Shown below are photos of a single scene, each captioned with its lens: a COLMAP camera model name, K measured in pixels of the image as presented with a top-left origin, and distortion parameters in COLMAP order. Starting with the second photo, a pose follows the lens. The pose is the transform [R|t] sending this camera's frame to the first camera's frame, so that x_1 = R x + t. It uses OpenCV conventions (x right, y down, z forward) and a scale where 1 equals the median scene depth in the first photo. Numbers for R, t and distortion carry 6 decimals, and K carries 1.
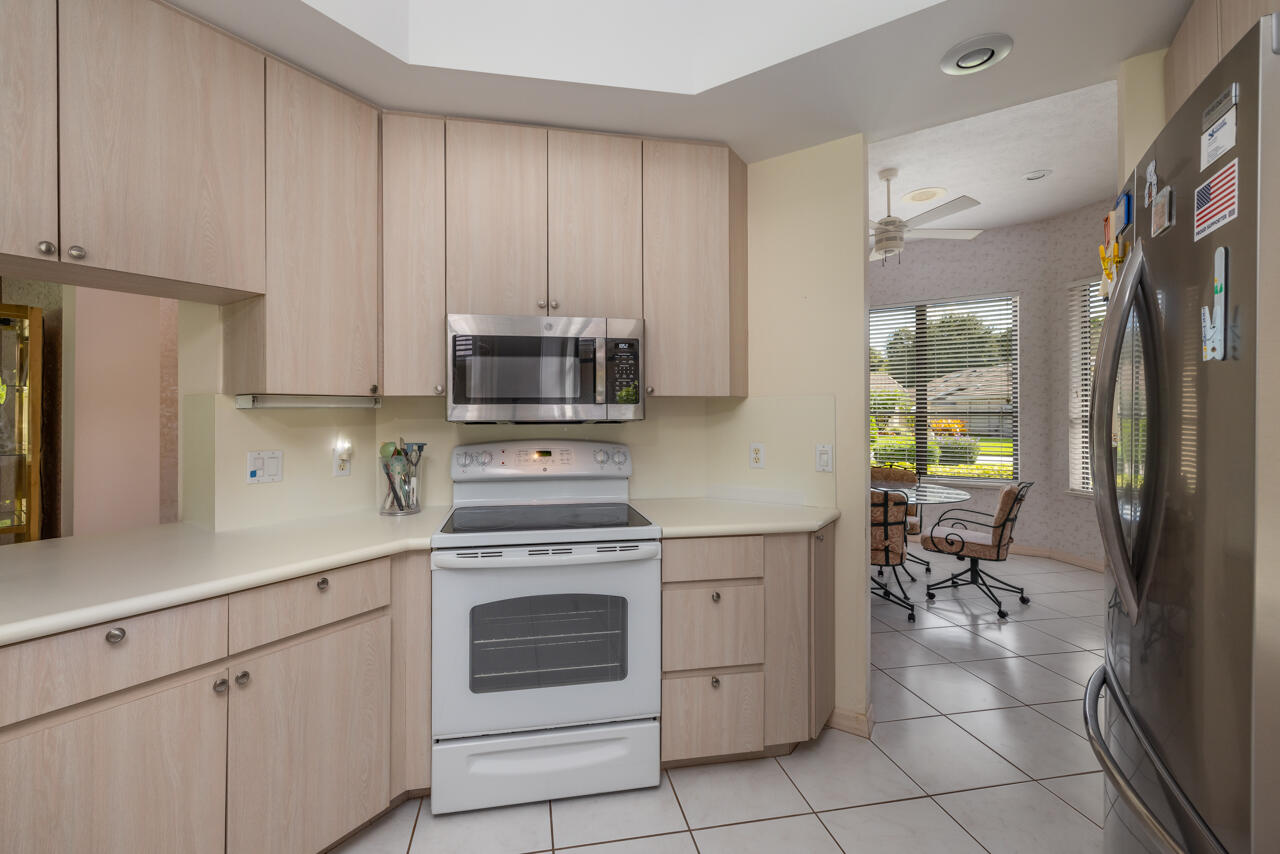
lens RADIAL K [[535.7, 0, 638.8], [0, 535.7, 418.1], [0, 0, 1]] dist [0.001620, 0.000168]
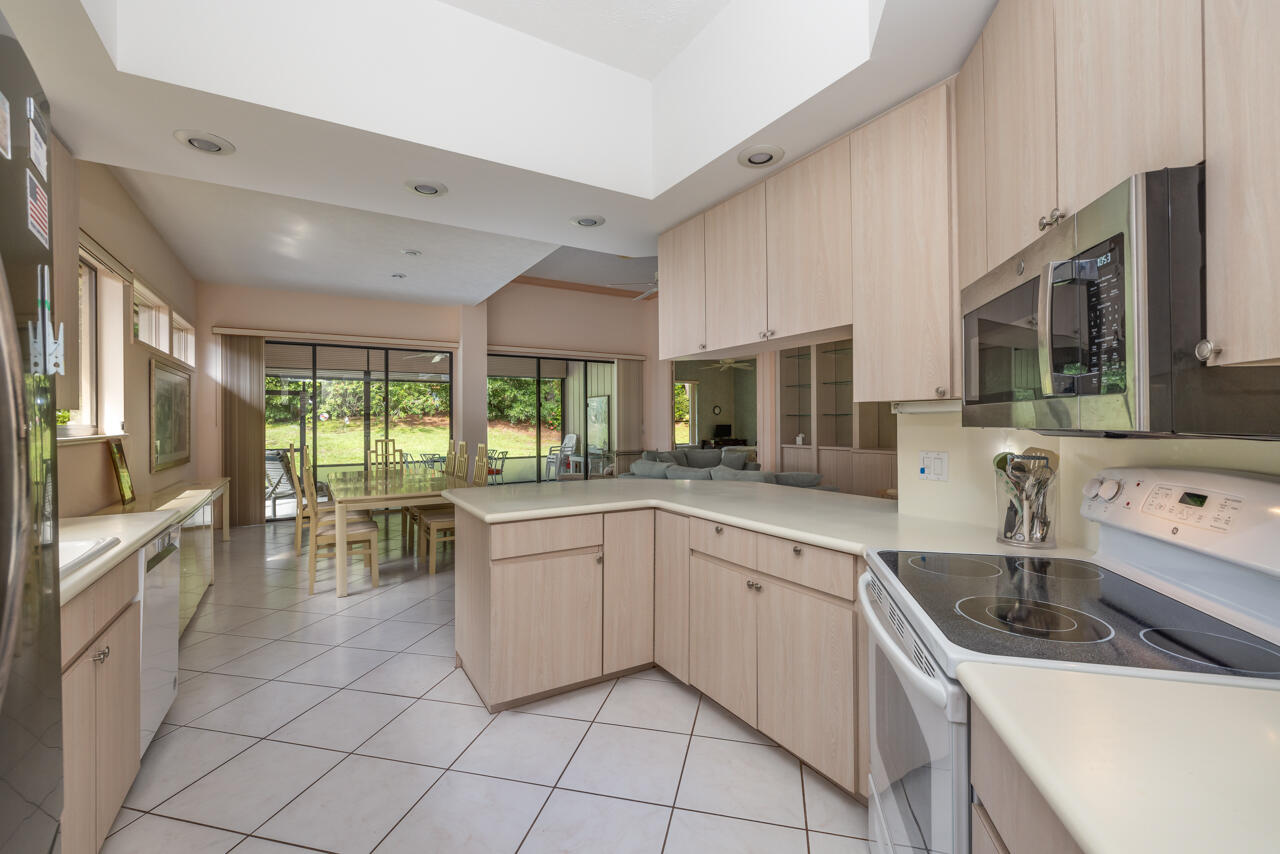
lens RADIAL K [[535.7, 0, 638.8], [0, 535.7, 418.1], [0, 0, 1]] dist [0.001620, 0.000168]
pose [[-0.472702, -0.002310, -0.881219, 0.652193], [0.006848, 0.999957, -0.006295, -0.005440], [0.881196, -0.009010, -0.472665, 1.149663]]
